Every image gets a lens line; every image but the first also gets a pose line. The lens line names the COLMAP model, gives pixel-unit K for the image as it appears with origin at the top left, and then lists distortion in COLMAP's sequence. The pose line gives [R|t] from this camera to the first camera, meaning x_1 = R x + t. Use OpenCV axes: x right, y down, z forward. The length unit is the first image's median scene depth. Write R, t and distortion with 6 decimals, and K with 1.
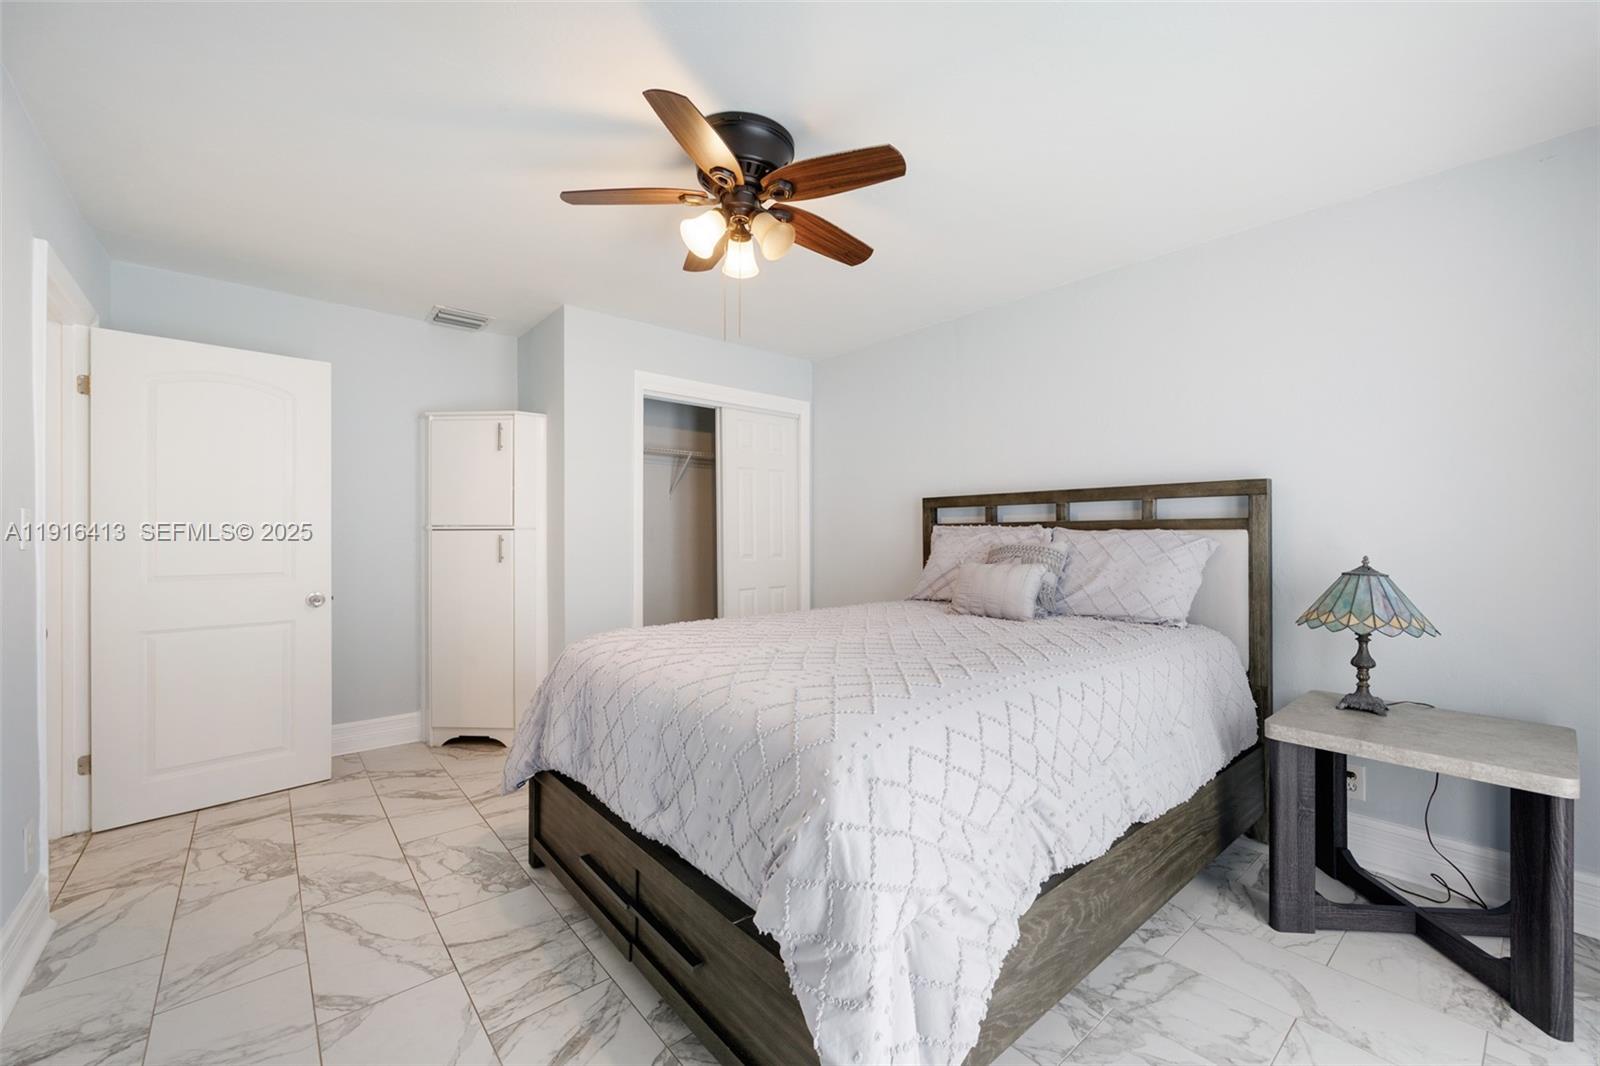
lens RADIAL K [[654.1, 0, 806.7], [0, 654.1, 536.2], [0, 0, 1]] dist [-0.000681, 0.000658]
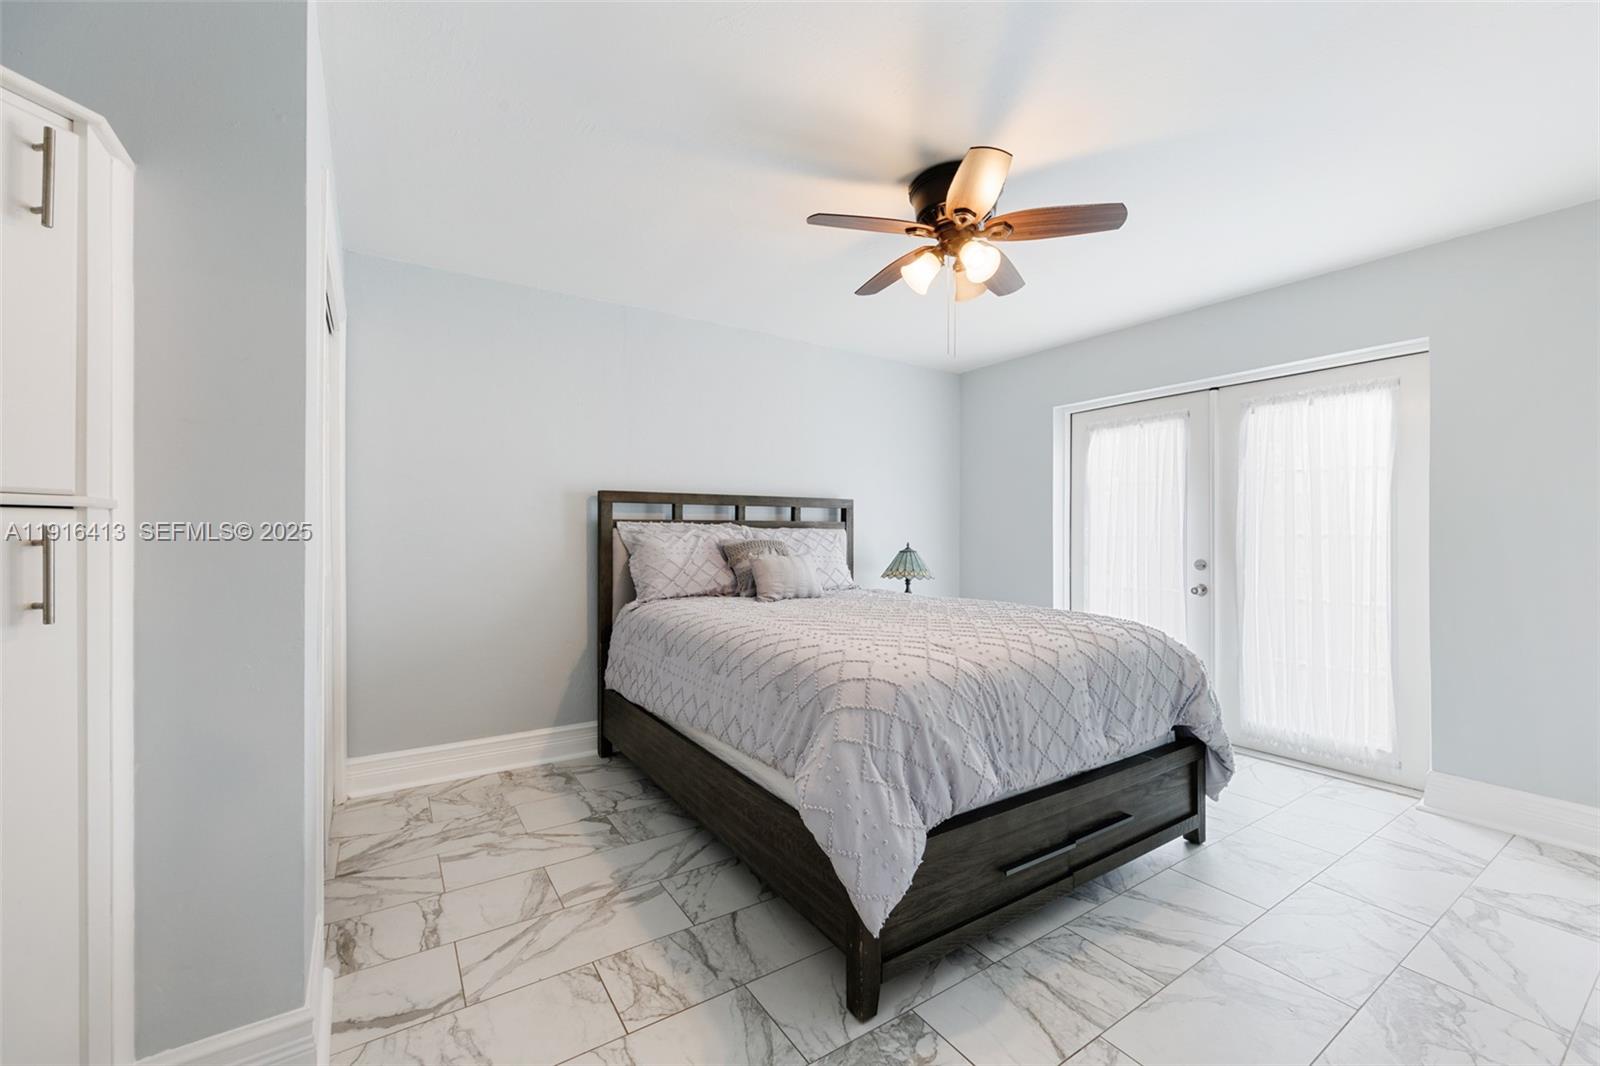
lens RADIAL K [[654.1, 0, 806.7], [0, 654.1, 536.2], [0, 0, 1]] dist [-0.000681, 0.000658]
pose [[0.107010, -0.002549, 0.994255, -1.153524], [0.000626, 0.999997, 0.002496, 0.004496], [-0.994258, 0.000355, 0.107011, 1.041823]]
